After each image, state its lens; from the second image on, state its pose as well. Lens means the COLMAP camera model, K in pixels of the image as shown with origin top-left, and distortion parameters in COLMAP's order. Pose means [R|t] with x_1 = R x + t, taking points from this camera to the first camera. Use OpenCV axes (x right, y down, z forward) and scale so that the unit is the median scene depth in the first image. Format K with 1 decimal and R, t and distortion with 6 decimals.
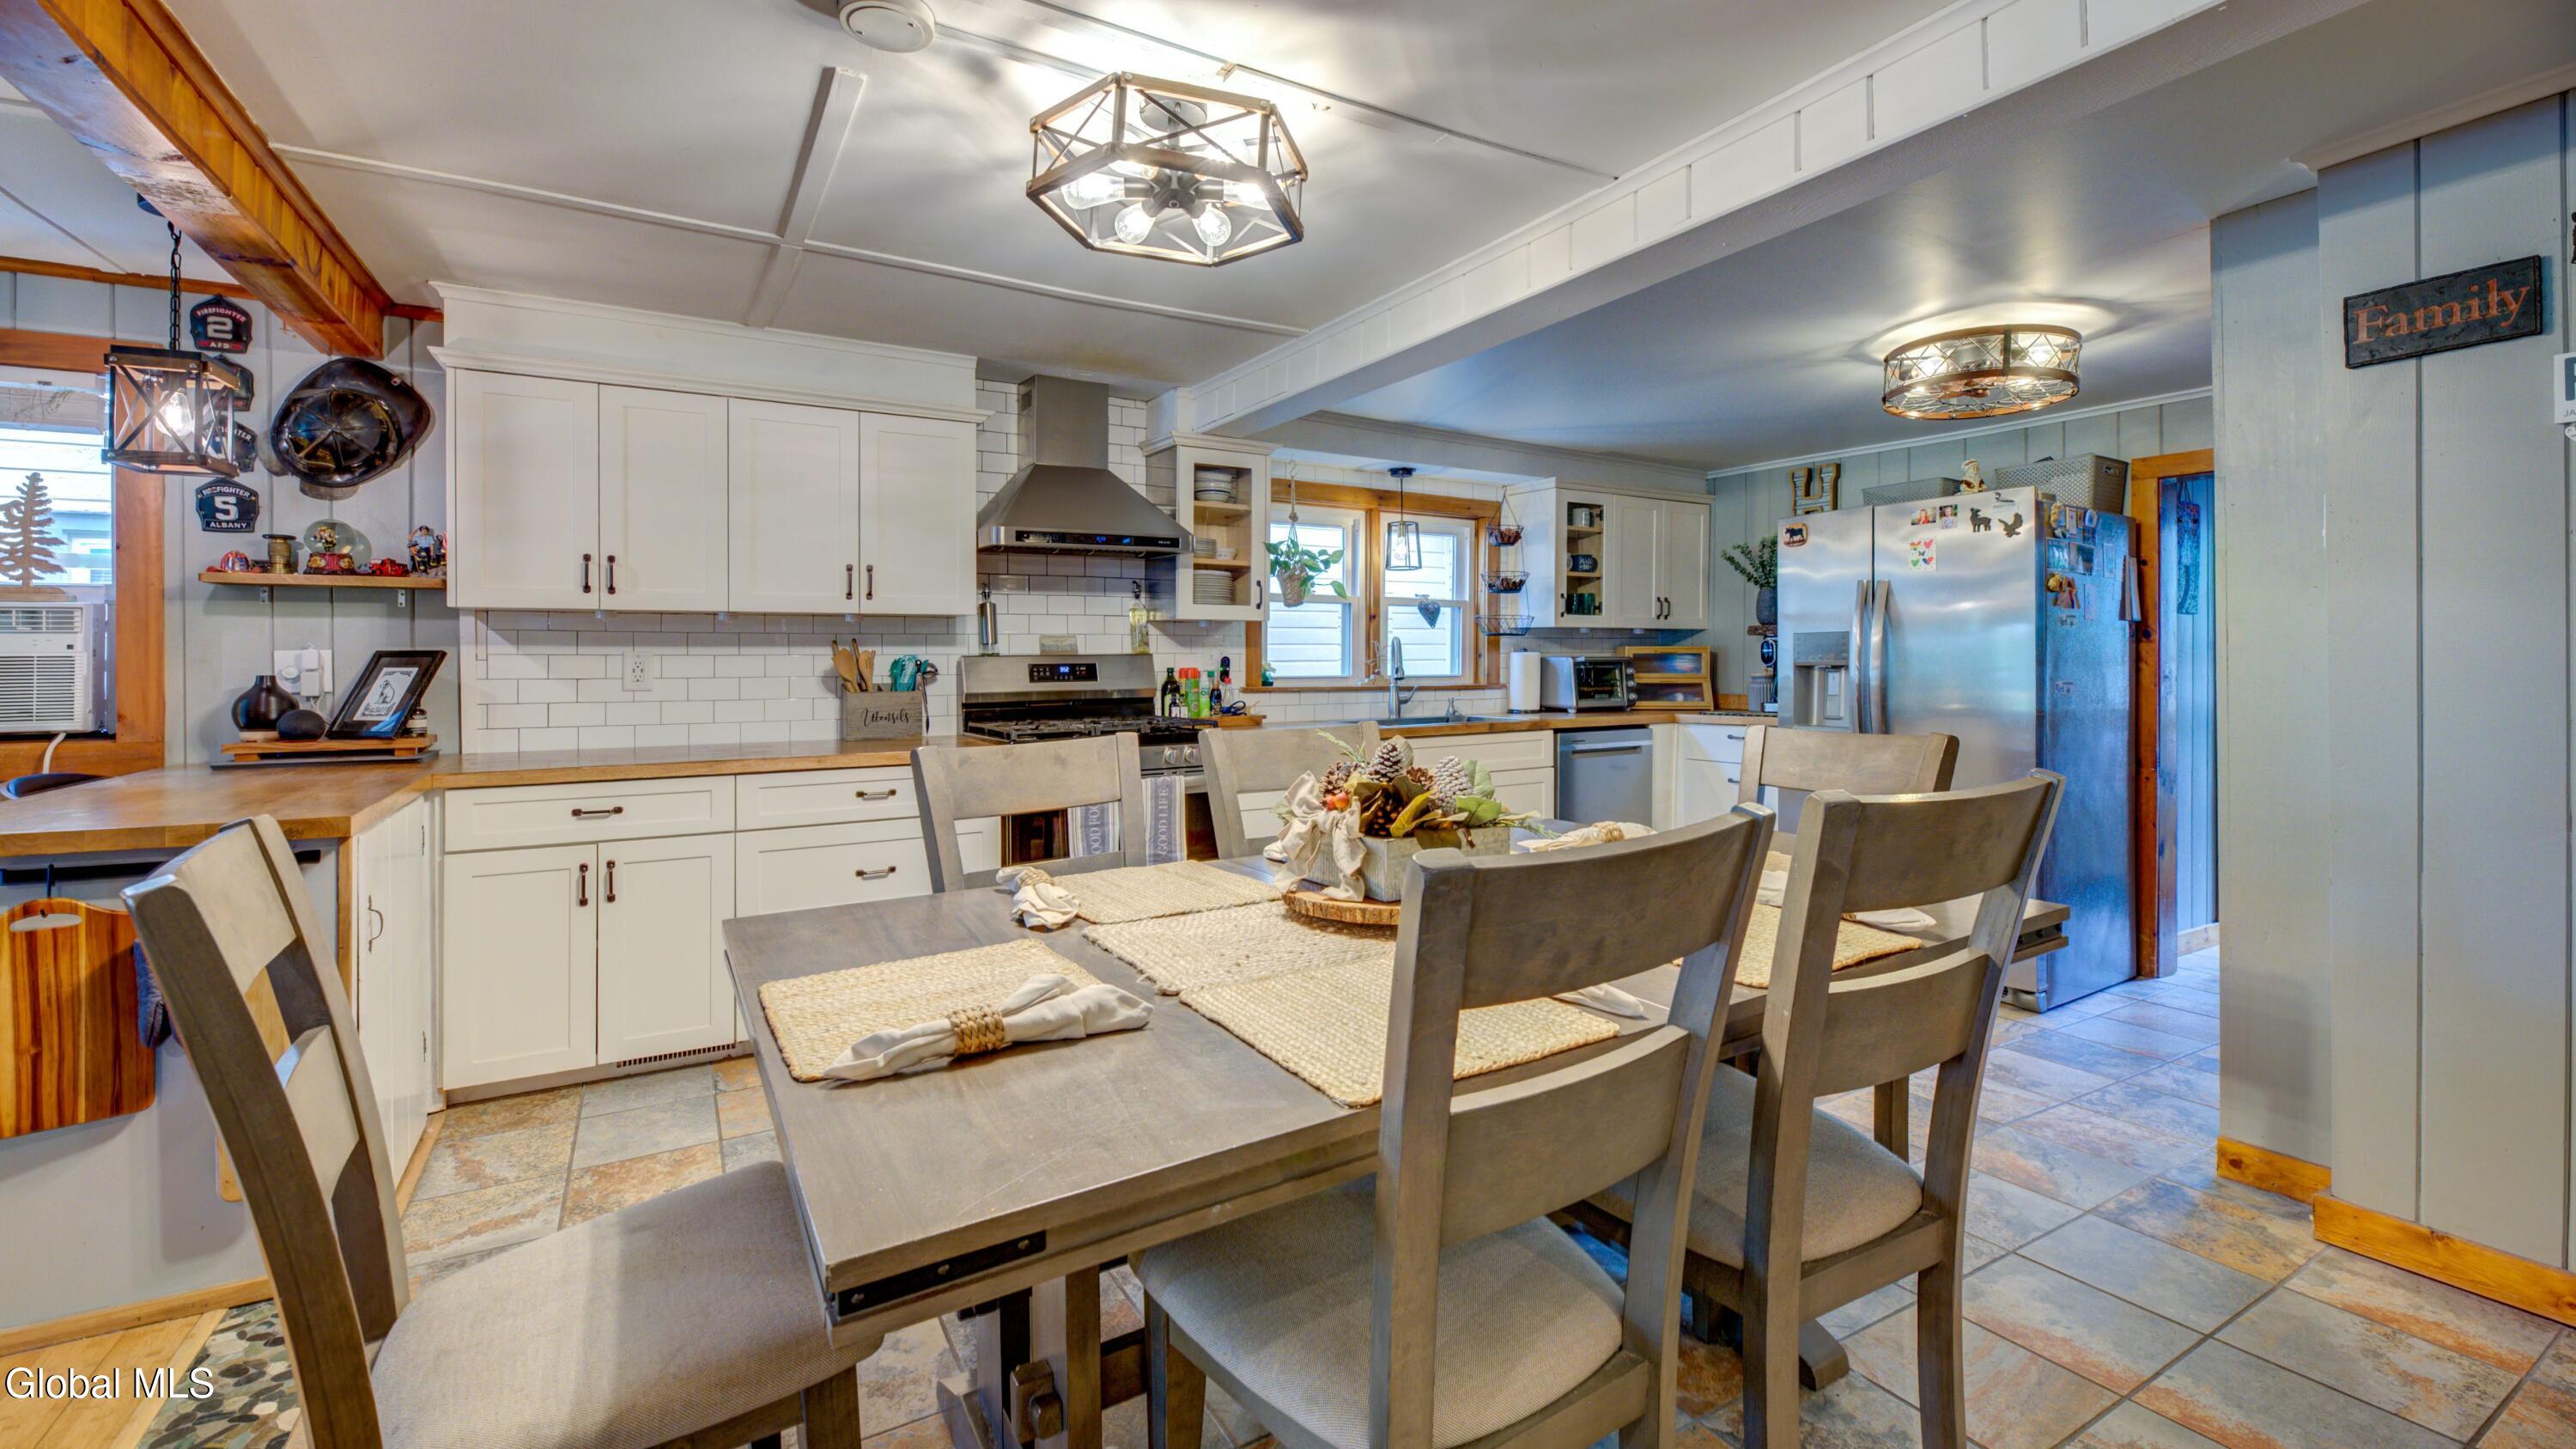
lens RADIAL K [[1070.8, 0, 1263.0], [0, 1070.8, 664.7], [0, 0, 1]] dist [-0.011759, 0.000310]
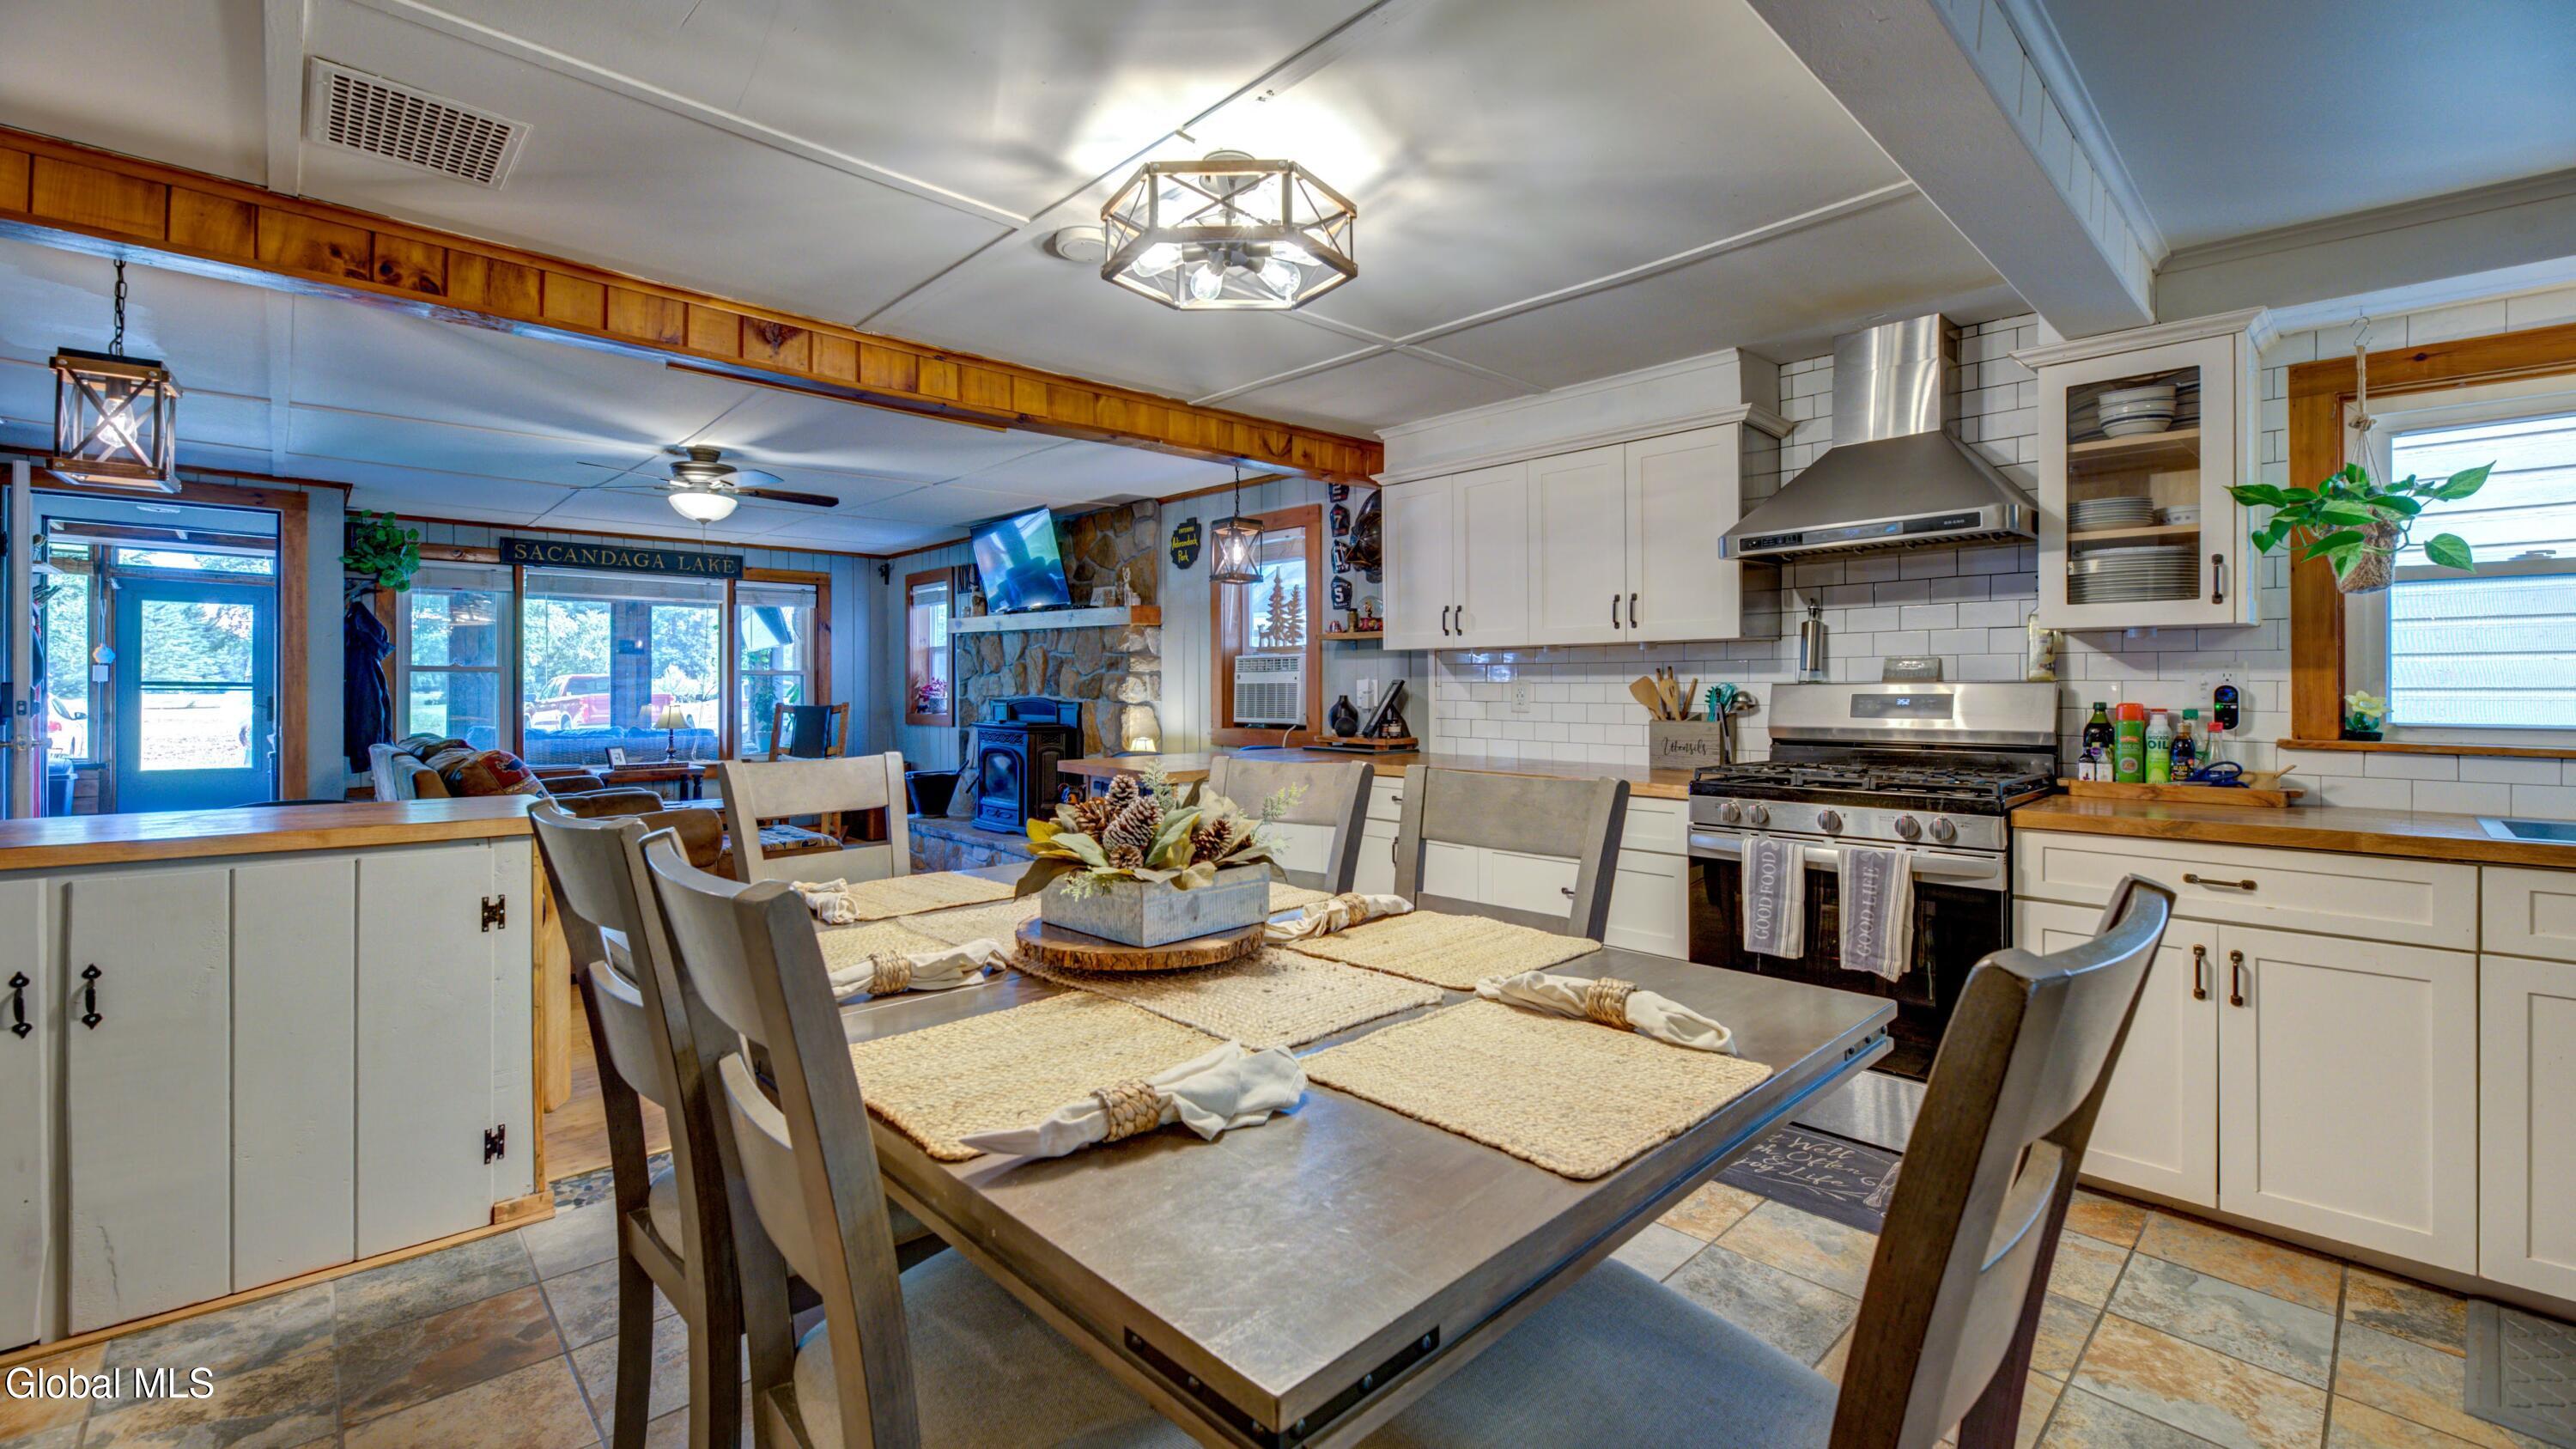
lens RADIAL K [[1070.8, 0, 1298.0], [0, 1070.8, 670.5], [0, 0, 1]] dist [-0.011759, 0.000310]
pose [[0.222457, -0.006531, -0.974921, 0.442435], [-0.001949, 0.999973, -0.007143, -0.011297], [0.974941, 0.003489, 0.222438, 0.385514]]
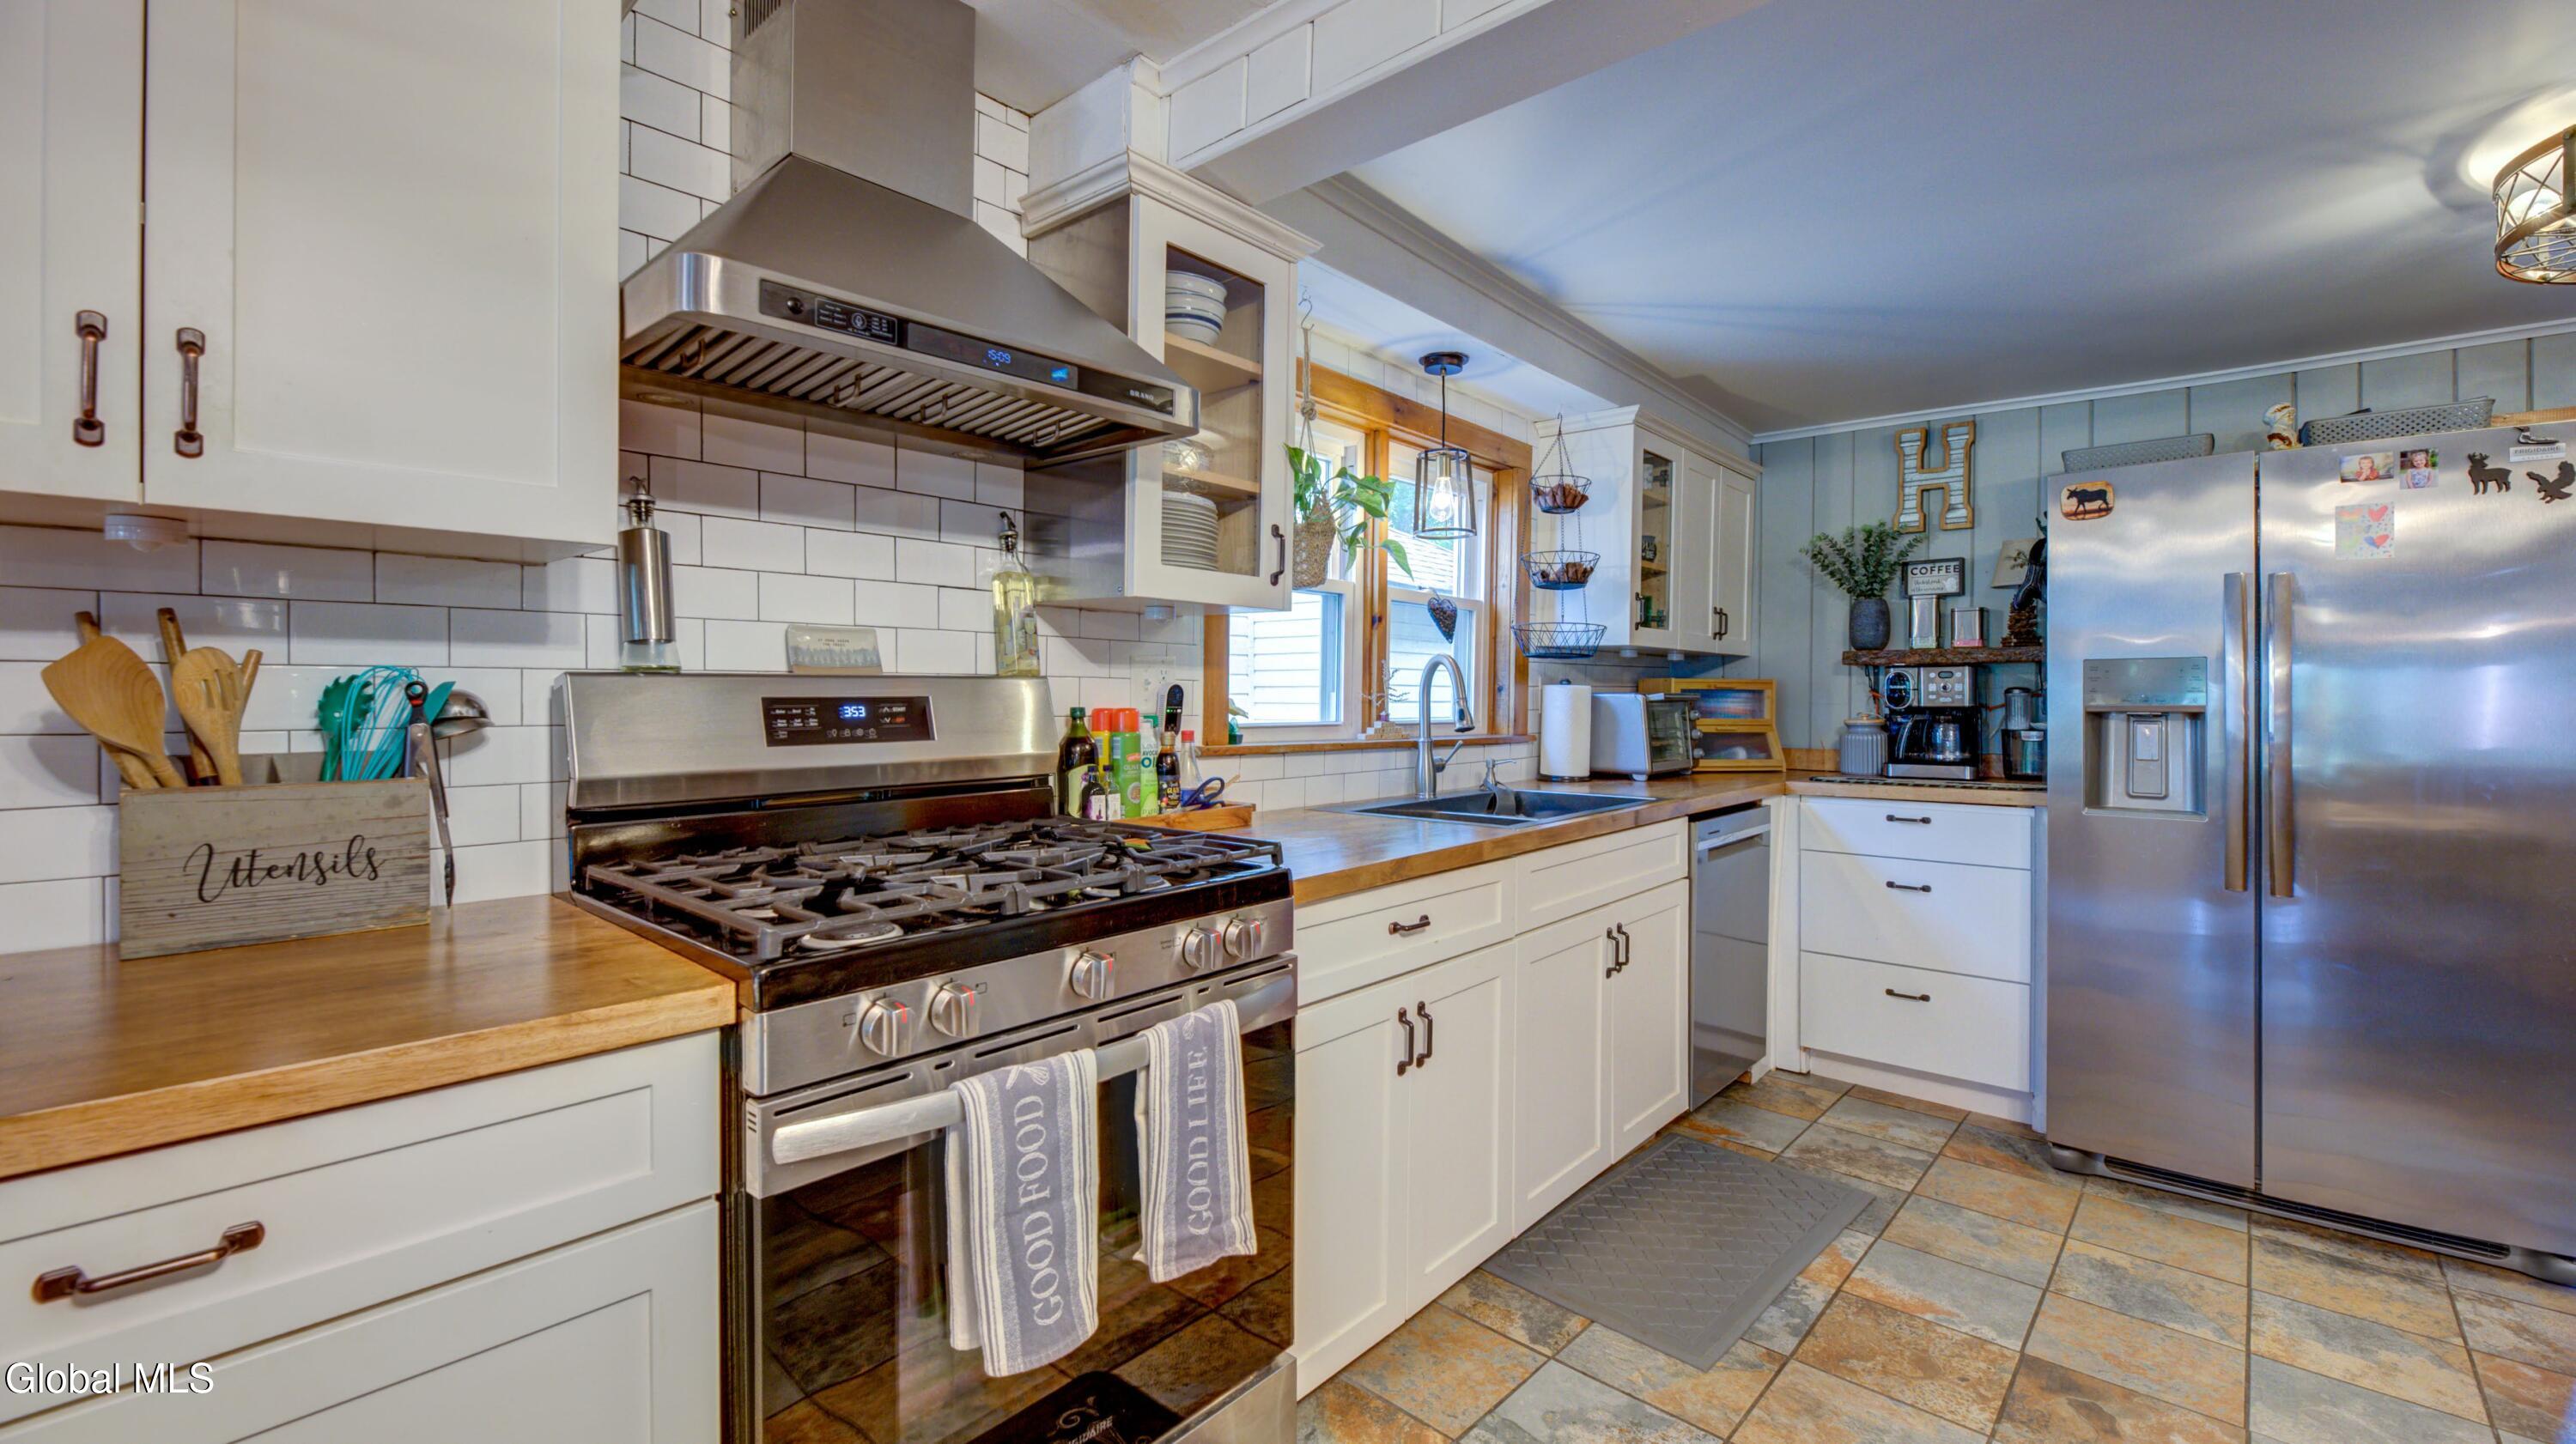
lens RADIAL K [[1070.5, 0, 1221.4], [0, 1070.5, 703.1], [0, 0, 1]] dist [-0.011759, 0.000310]
pose [[0.960523, 0.007862, 0.278088, -0.156973], [-0.009189, 0.999952, 0.003471, -0.001456], [-0.278047, -0.005890, 0.960549, 0.550389]]
